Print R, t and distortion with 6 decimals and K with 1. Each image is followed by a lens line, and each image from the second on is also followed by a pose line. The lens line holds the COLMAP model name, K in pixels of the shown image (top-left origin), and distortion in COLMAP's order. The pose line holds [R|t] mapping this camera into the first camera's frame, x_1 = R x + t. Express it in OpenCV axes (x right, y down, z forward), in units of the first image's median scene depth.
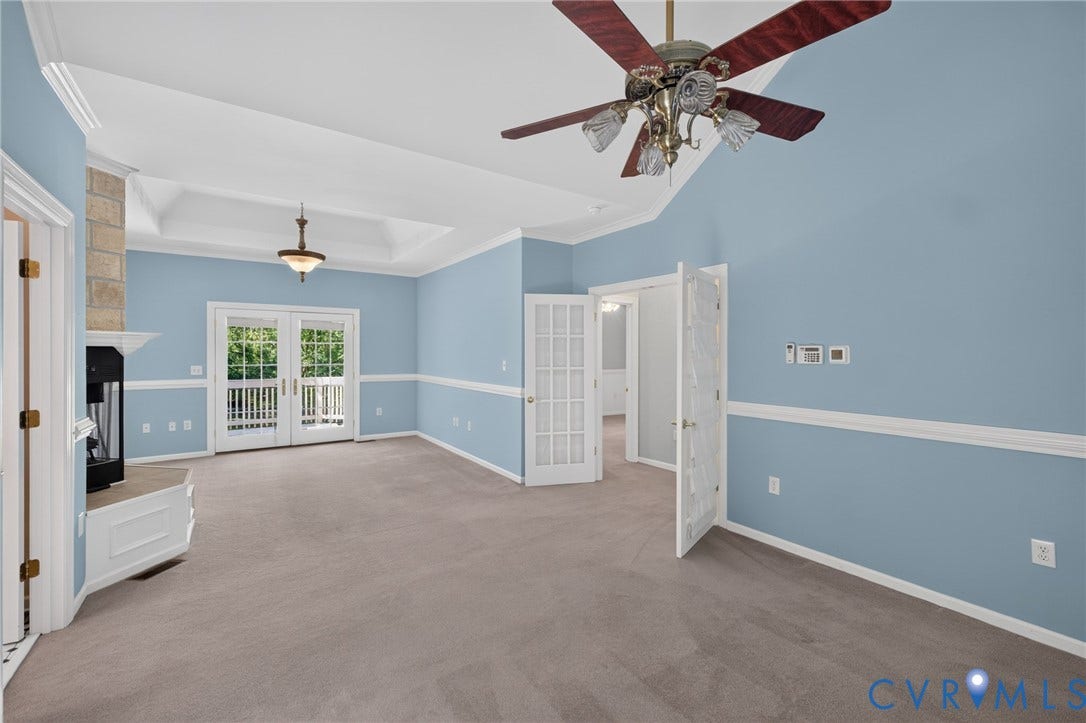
lens RADIAL K [[453.5, 0, 539.1], [0, 453.5, 358.0], [0, 0, 1]] dist [0.002124, -0.000006]
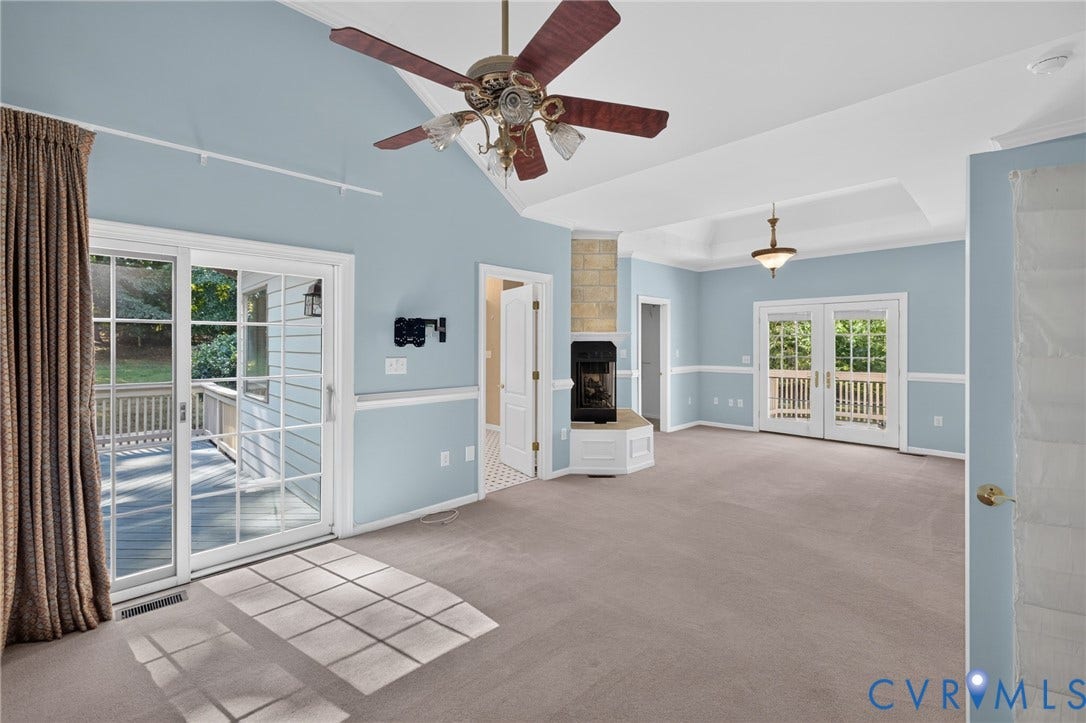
lens RADIAL K [[453.5, 0, 539.1], [0, 453.5, 358.0], [0, 0, 1]] dist [0.002124, -0.000006]
pose [[0.174845, 0.028304, -0.984189, 0.413101], [-0.013386, 0.999563, 0.026368, -0.002219], [0.984505, 0.008564, 0.175147, 0.273739]]
